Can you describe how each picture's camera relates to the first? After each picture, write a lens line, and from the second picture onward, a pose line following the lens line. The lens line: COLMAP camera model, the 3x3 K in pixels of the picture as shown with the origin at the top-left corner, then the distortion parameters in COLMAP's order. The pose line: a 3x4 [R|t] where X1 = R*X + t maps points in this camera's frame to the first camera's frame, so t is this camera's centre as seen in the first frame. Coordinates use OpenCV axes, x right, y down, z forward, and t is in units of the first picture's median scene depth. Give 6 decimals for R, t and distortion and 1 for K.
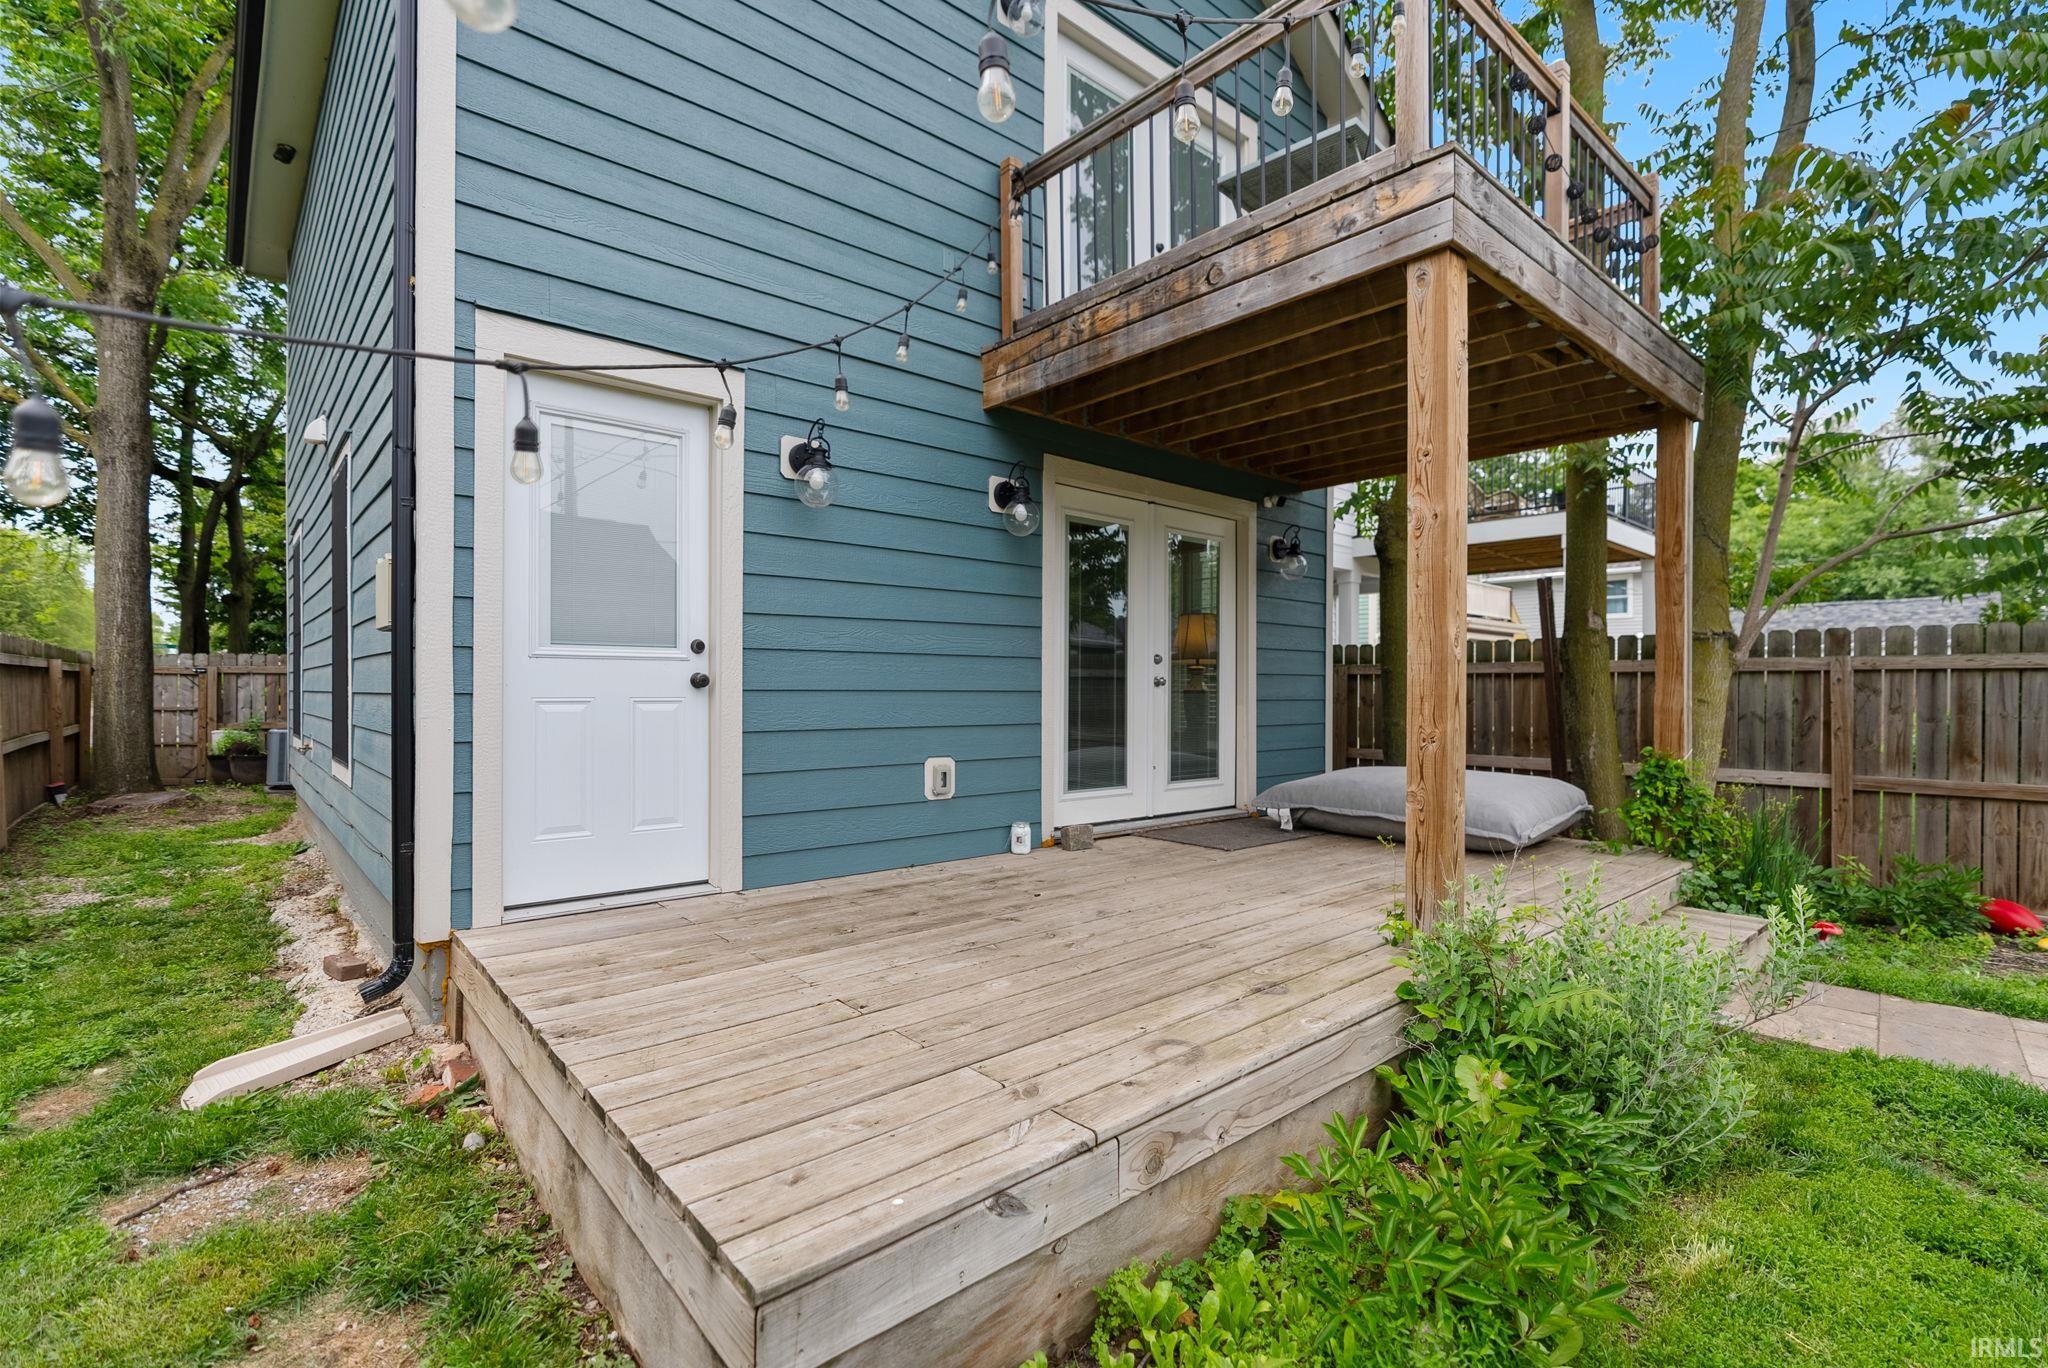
lens RADIAL K [[935.8, 0, 1016.7], [0, 935.8, 693.5], [0, 0, 1]] dist [-0.001375, 0.000274]
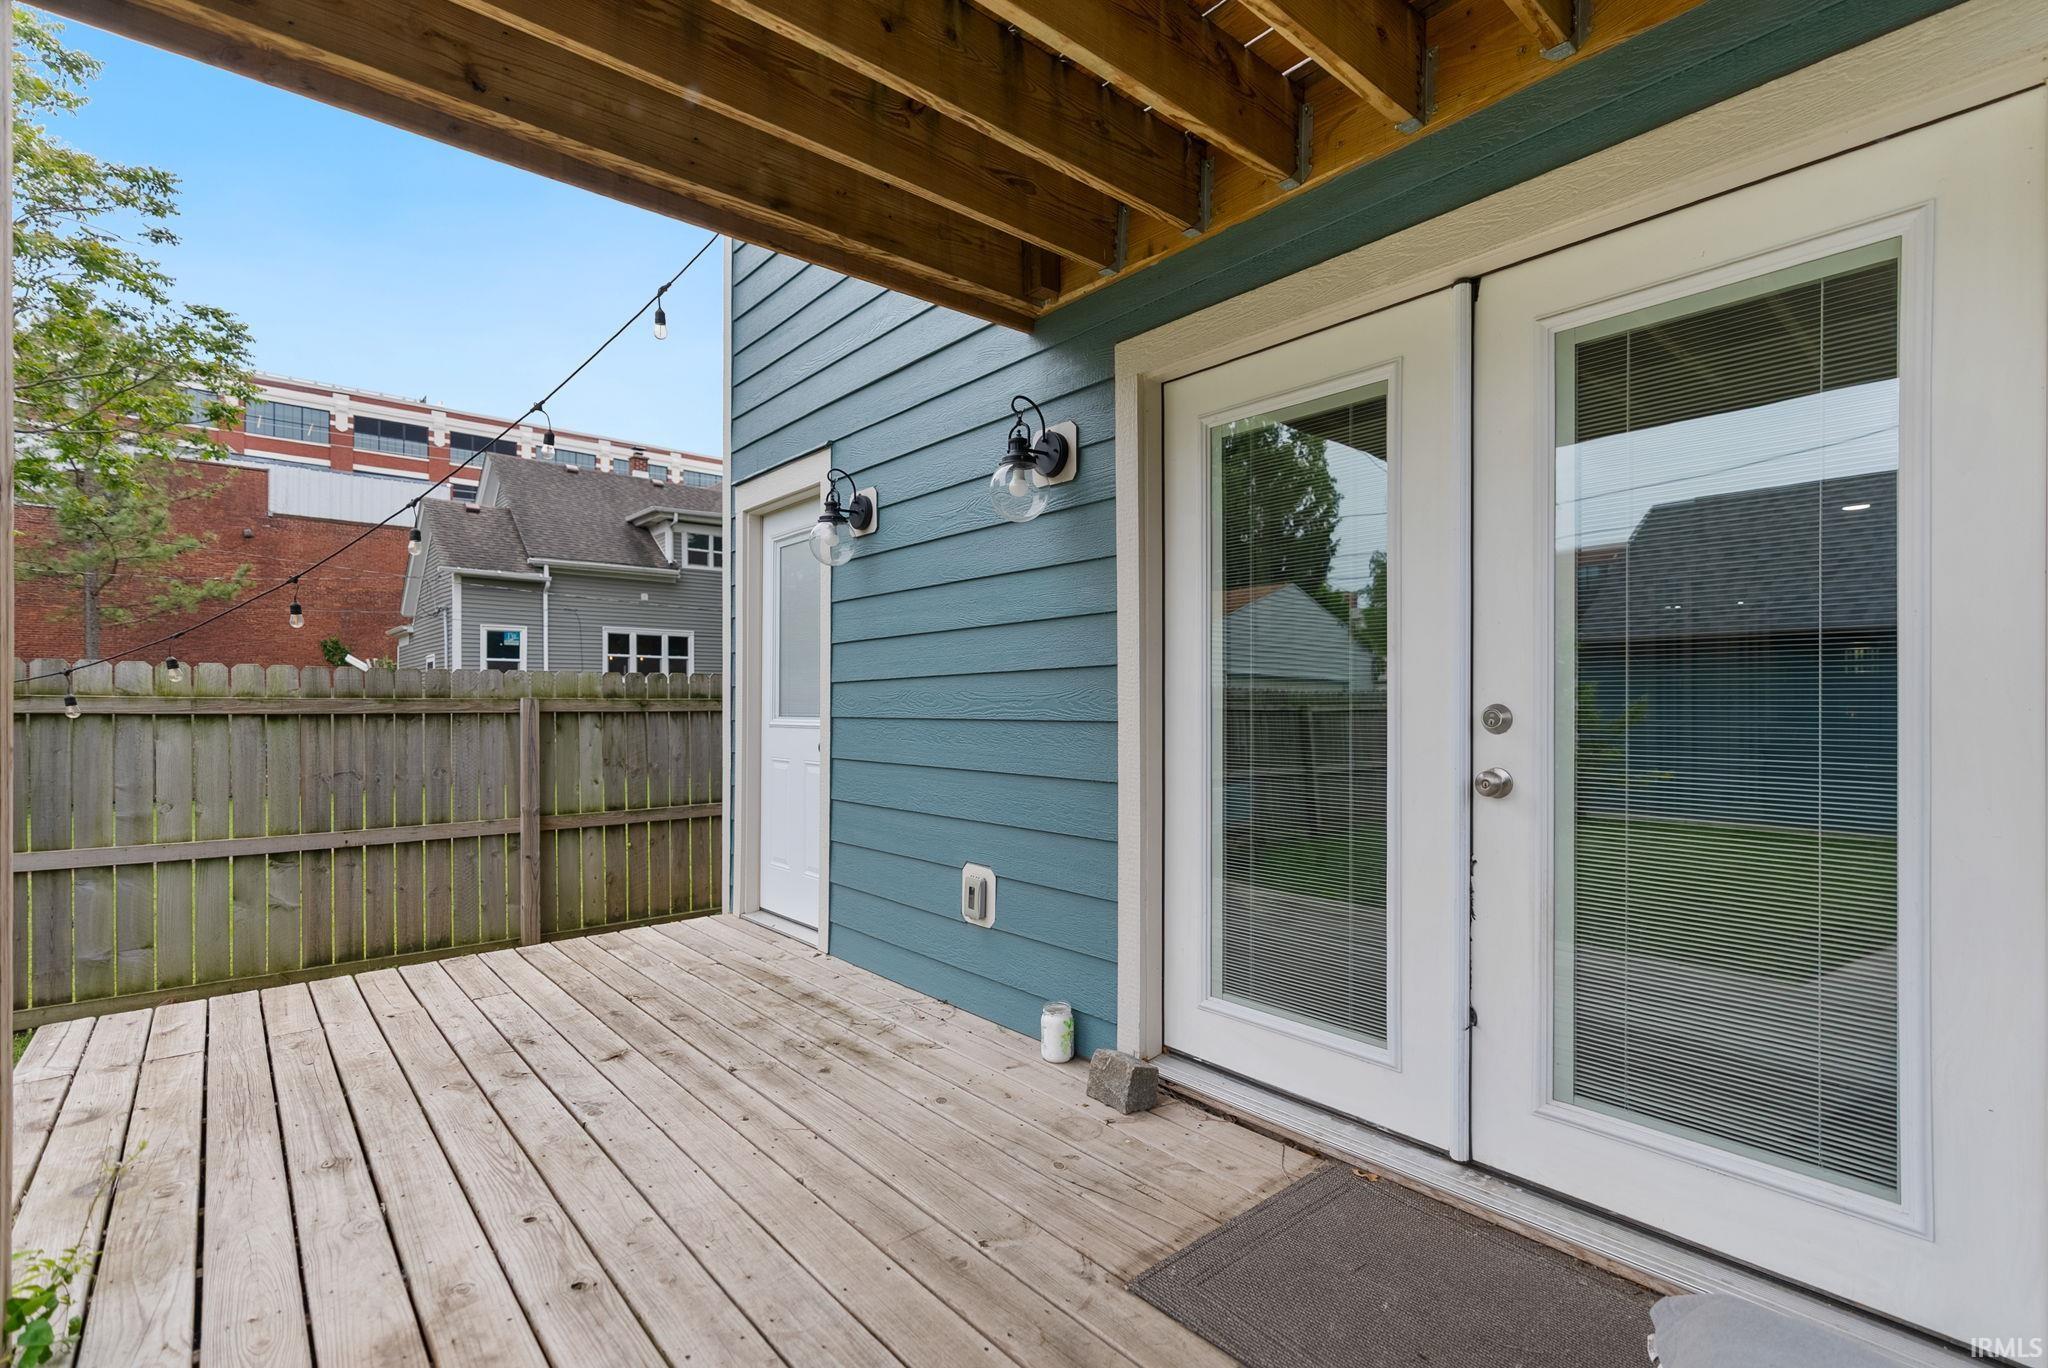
lens RADIAL K [[935.8, 0, 1034.3], [0, 935.8, 688.4], [0, 0, 1]] dist [-0.001375, 0.000274]
pose [[0.009129, -0.018363, -0.999790, 0.749299], [0.004403, 0.999822, -0.018323, -0.062638], [0.999949, -0.004235, 0.009208, 1.228558]]
